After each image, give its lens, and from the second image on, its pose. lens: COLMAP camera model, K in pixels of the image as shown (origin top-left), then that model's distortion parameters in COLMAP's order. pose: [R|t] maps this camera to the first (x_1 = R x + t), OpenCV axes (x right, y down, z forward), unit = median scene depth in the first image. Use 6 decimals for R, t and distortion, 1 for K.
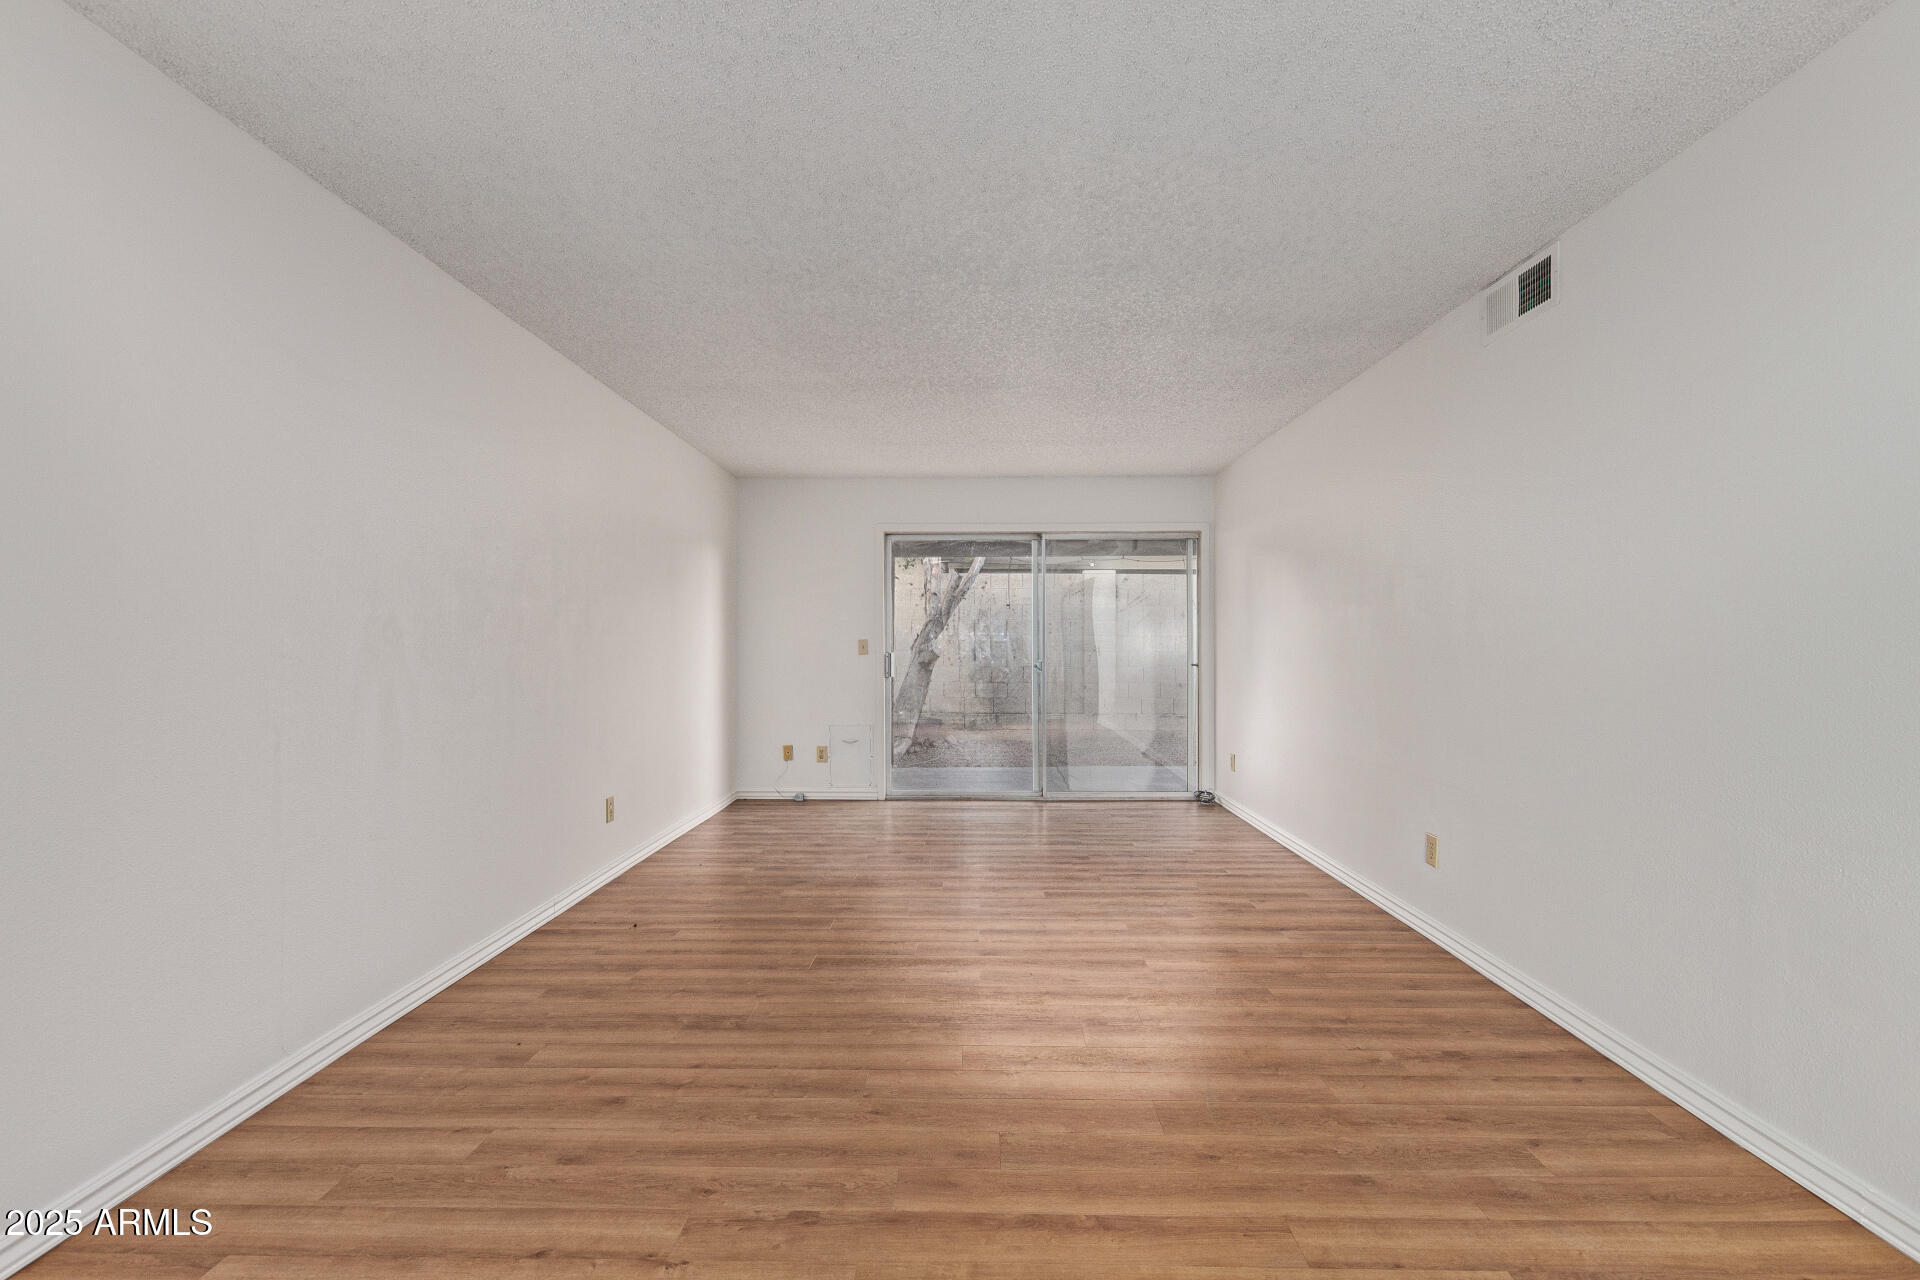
lens RADIAL K [[908.3, 0, 960.0], [0, 908.3, 640.0], [0, 0, 1]] dist [0.003386, -0.001065]
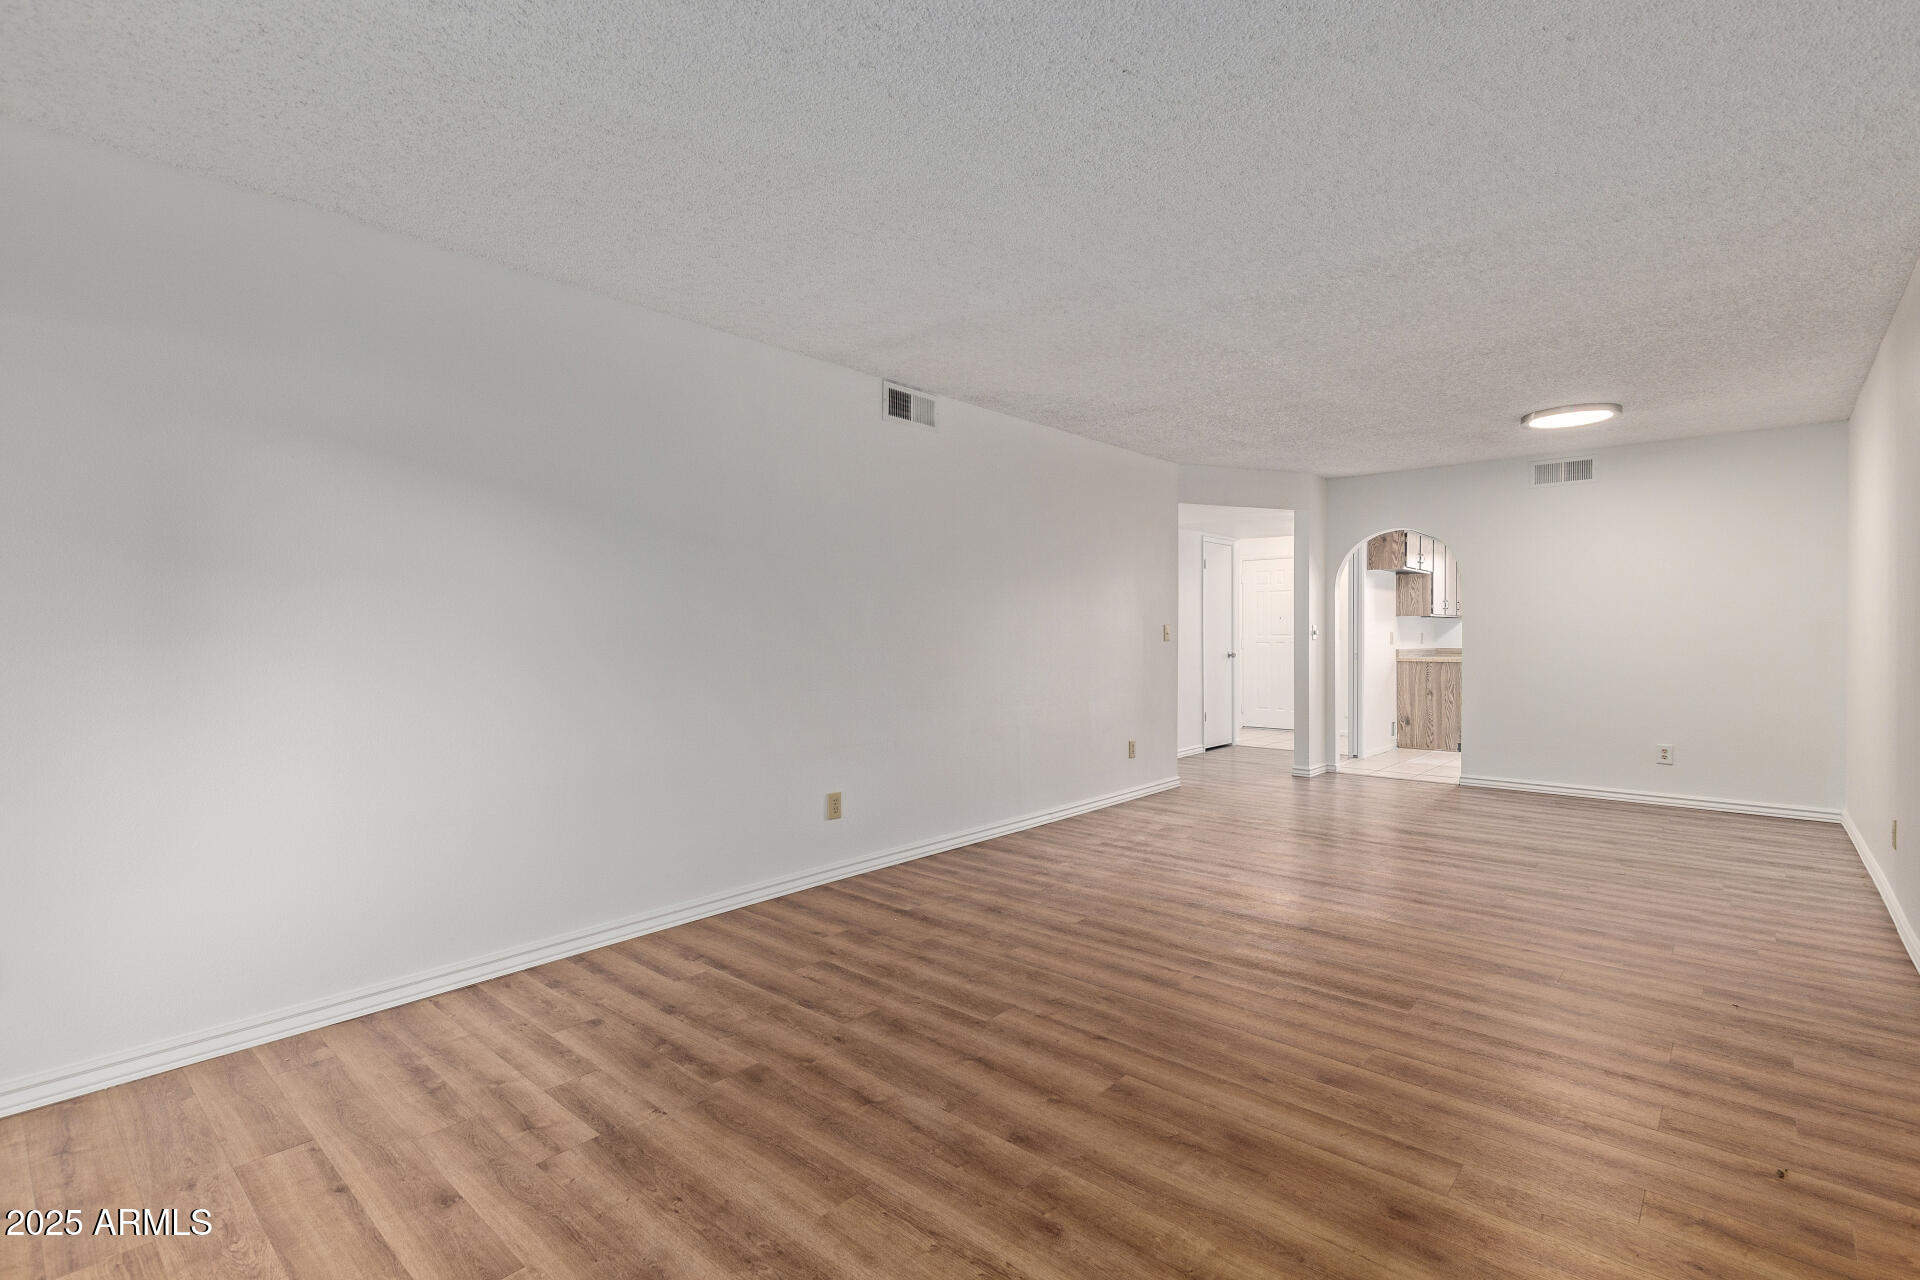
lens RADIAL K [[889.6, 0, 940.6], [0, 889.6, 640.7], [0, 0, 1]] dist [0.002338, 0.000228]
pose [[-0.752998, -0.002030, 0.658019, -0.356996], [-0.001362, 0.999998, 0.001526, 0.012972], [-0.658021, 0.000253, -0.752999, 1.818087]]
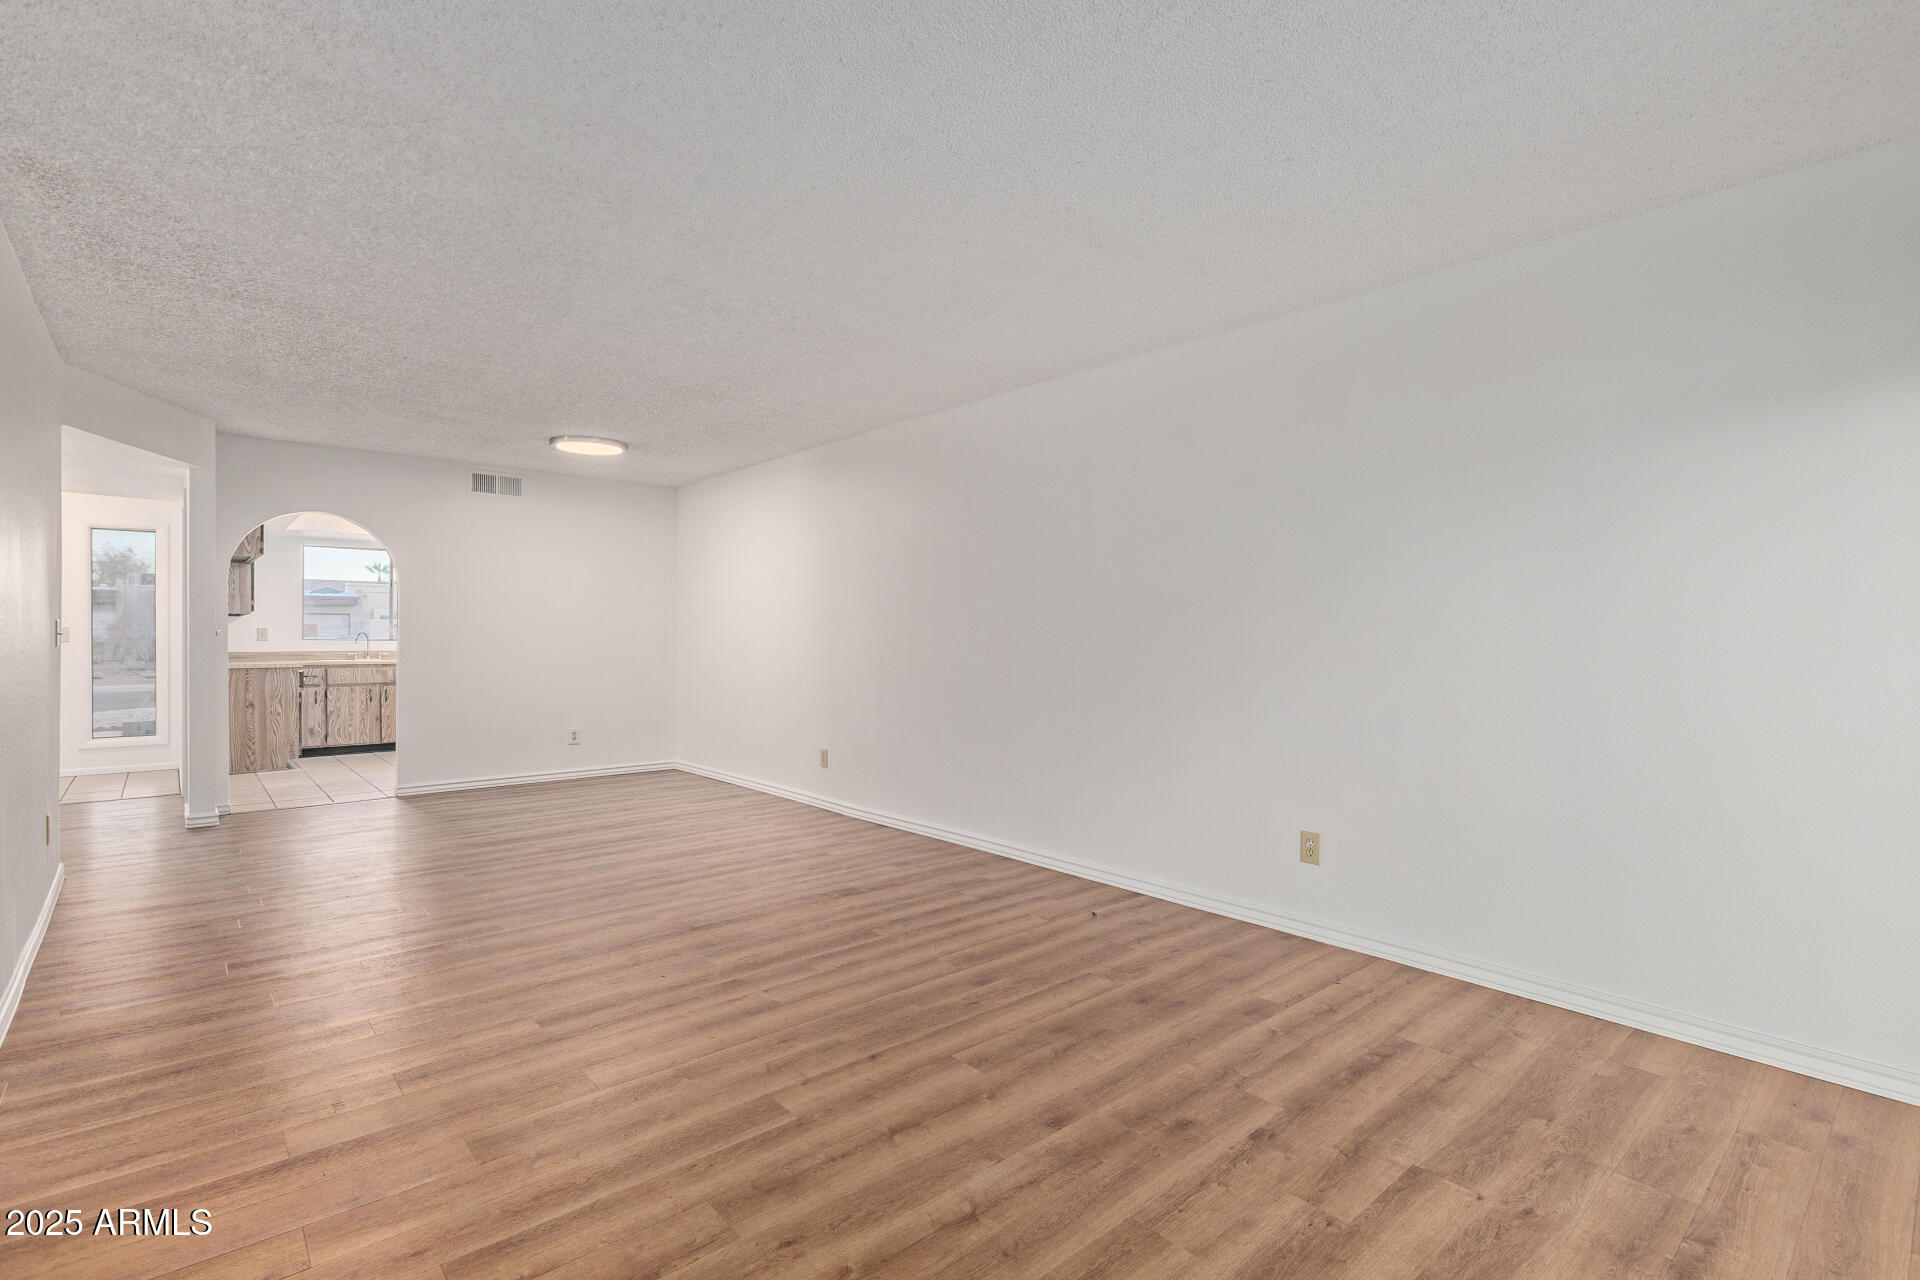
lens RADIAL K [[888.6, 0, 983.3], [0, 888.6, 634.5], [0, 0, 1]] dist [0.003762, 0.000112]
pose [[-0.727274, -0.001517, -0.686345, 0.436773], [0.003072, 0.999980, -0.005465, 0.011469], [0.686340, -0.006084, -0.727255, 1.752999]]
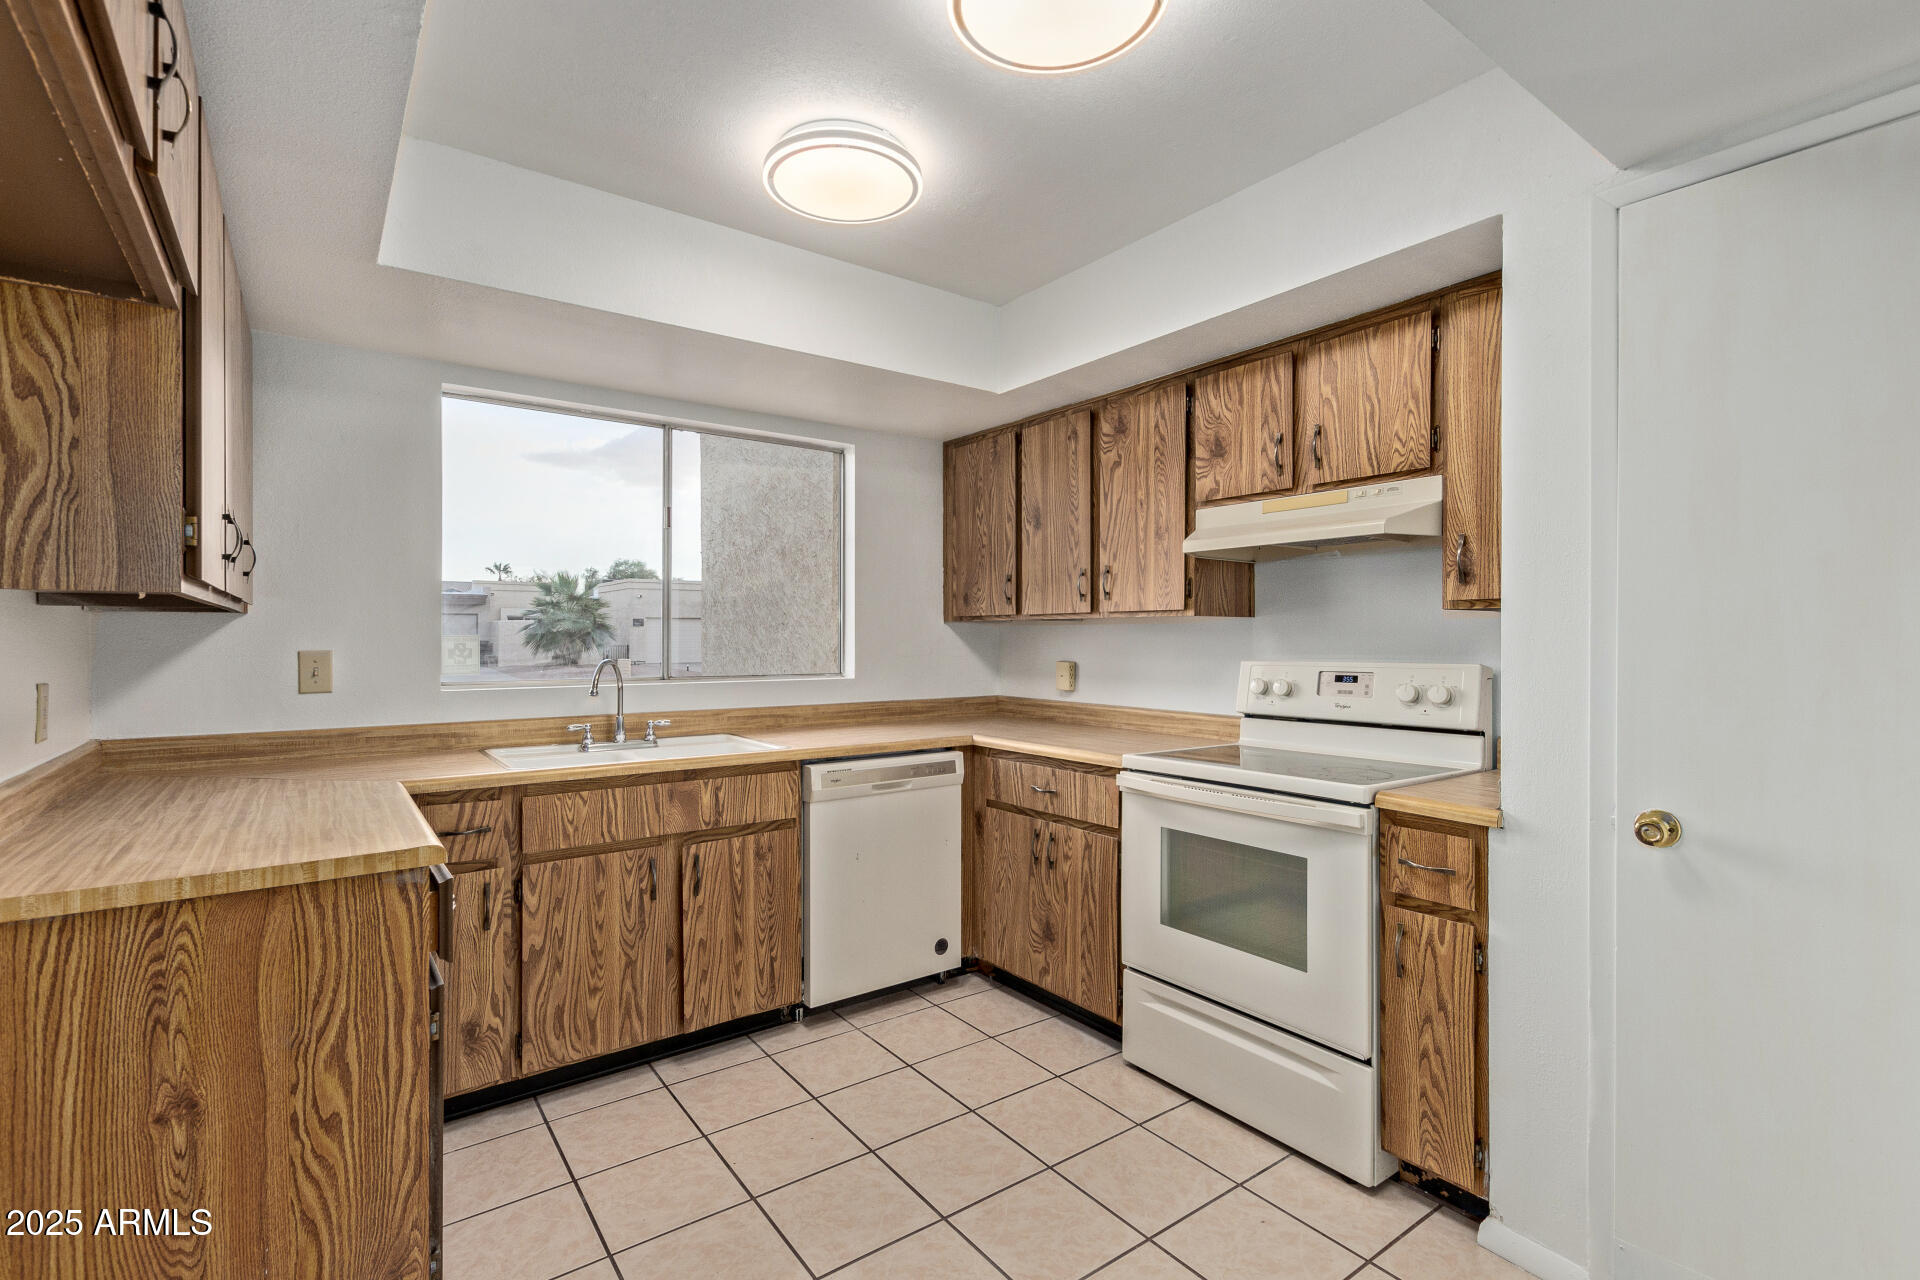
lens RADIAL K [[875.4, 0, 967.6], [0, 875.4, 636.2], [0, 0, 1]] dist [0.002432, -0.000672]
pose [[-0.792319, -0.000016, -0.610107, 0.213297], [0.002420, 0.999992, -0.003168, -0.035333], [0.610102, -0.003986, -0.792313, -0.466053]]
